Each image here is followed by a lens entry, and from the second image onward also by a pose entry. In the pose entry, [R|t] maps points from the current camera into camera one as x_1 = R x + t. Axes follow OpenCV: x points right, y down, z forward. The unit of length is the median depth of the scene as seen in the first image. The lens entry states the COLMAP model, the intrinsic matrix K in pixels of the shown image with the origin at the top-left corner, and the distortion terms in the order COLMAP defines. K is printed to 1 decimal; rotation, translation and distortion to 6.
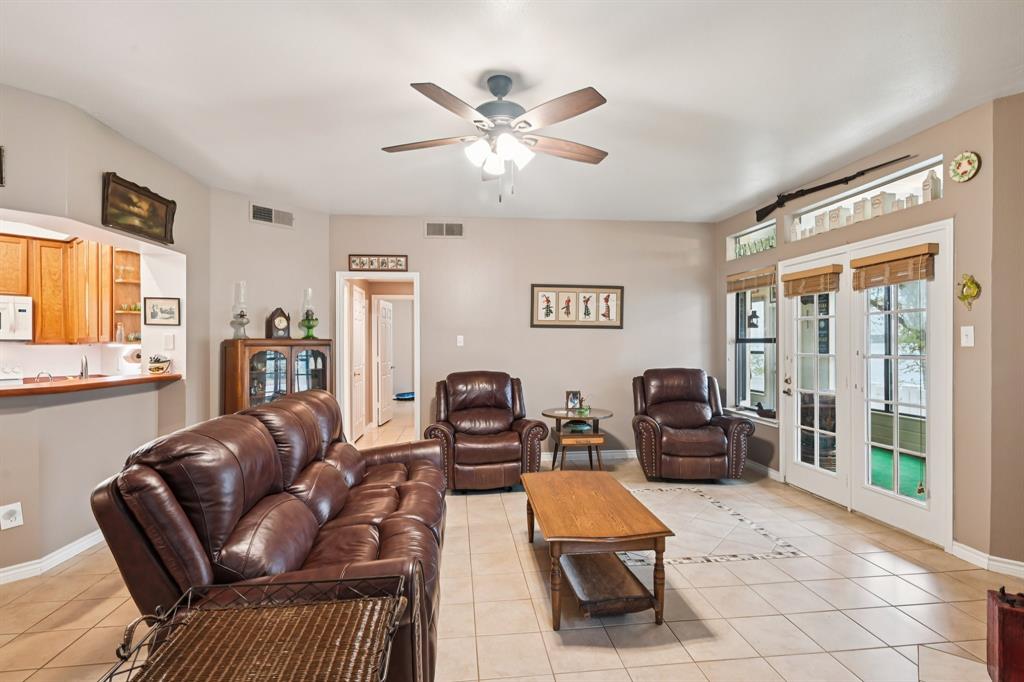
lens RADIAL K [[496.4, 0, 508.0], [0, 496.4, 340.8], [0, 0, 1]] dist [-0.002266, 0.002350]
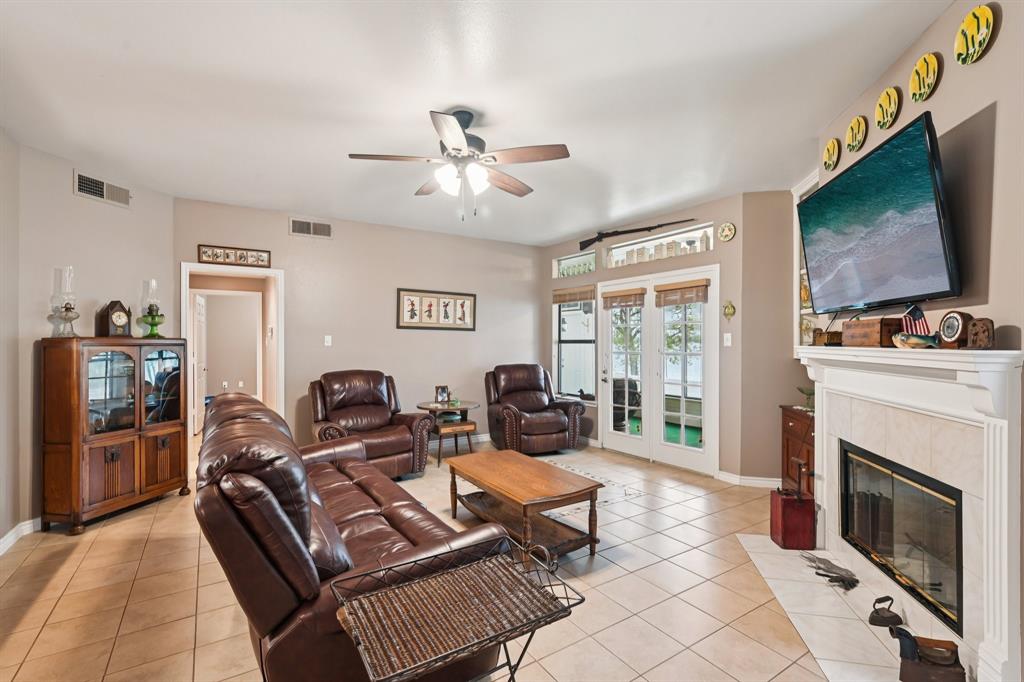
lens RADIAL K [[457.4, 0, 515.9], [0, 457.4, 341.9], [0, 0, 1]] dist [0.002050, 0.000218]
pose [[0.896317, 0.003765, 0.443397, -0.197636], [-0.004853, 0.999987, 0.001319, -0.000659], [-0.443387, -0.003334, 0.896324, -0.002591]]
